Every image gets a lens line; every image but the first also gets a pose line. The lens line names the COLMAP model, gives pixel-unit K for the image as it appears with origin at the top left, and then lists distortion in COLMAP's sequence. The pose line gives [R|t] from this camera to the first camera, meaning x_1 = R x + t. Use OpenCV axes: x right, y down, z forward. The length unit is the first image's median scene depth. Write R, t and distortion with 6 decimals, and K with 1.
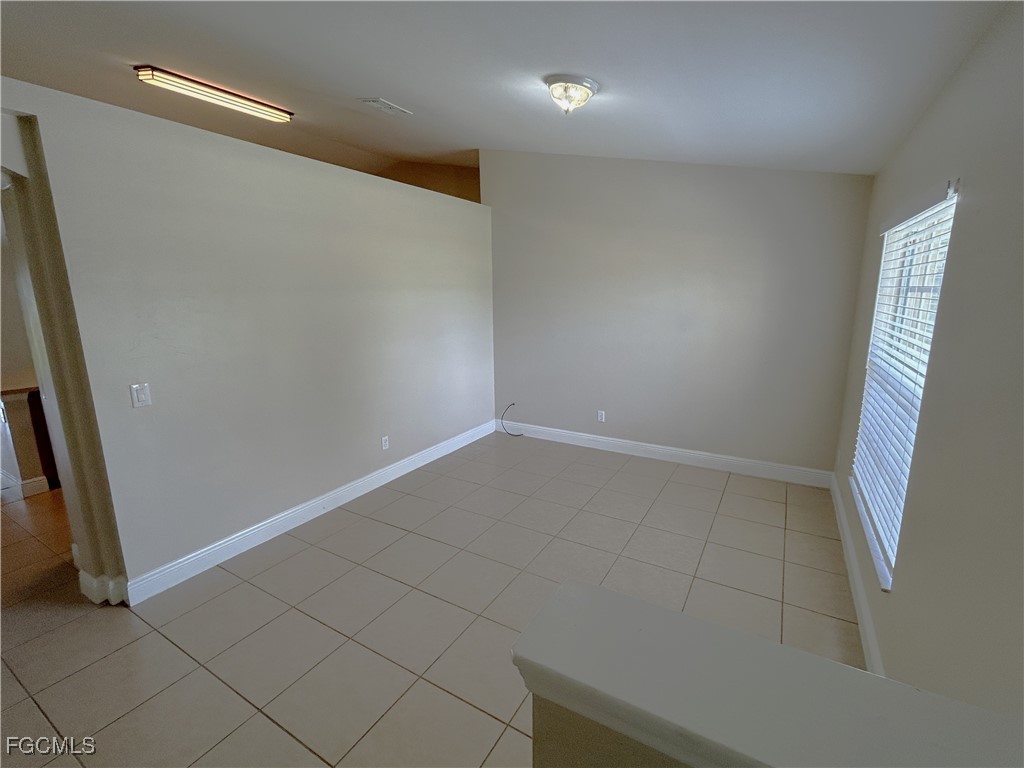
lens RADIAL K [[461.0, 0, 511.2], [0, 461.0, 385.0], [0, 0, 1]] dist [-0.009200, 0.002580]
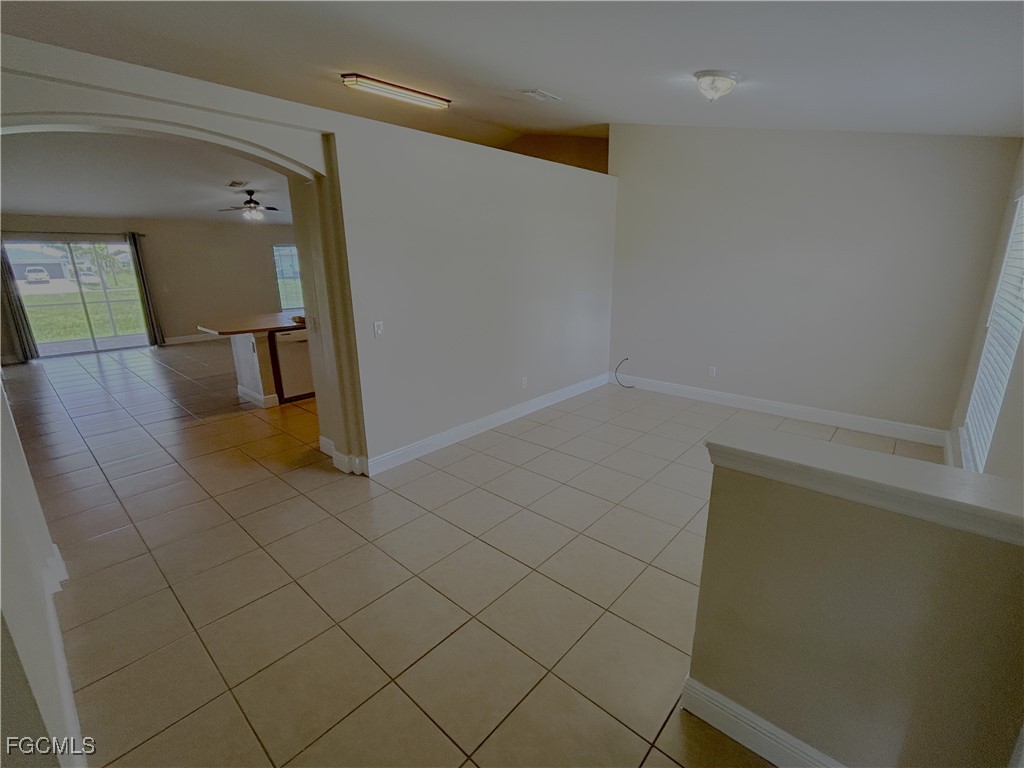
lens RADIAL K [[461.0, 0, 509.7], [0, 461.0, 384.4], [0, 0, 1]] dist [-0.009200, 0.002580]
pose [[0.981372, 0.049584, -0.185607, -0.094113], [-0.036667, 0.996702, 0.072392, 0.048166], [0.188585, -0.064238, 0.979954, -0.212701]]
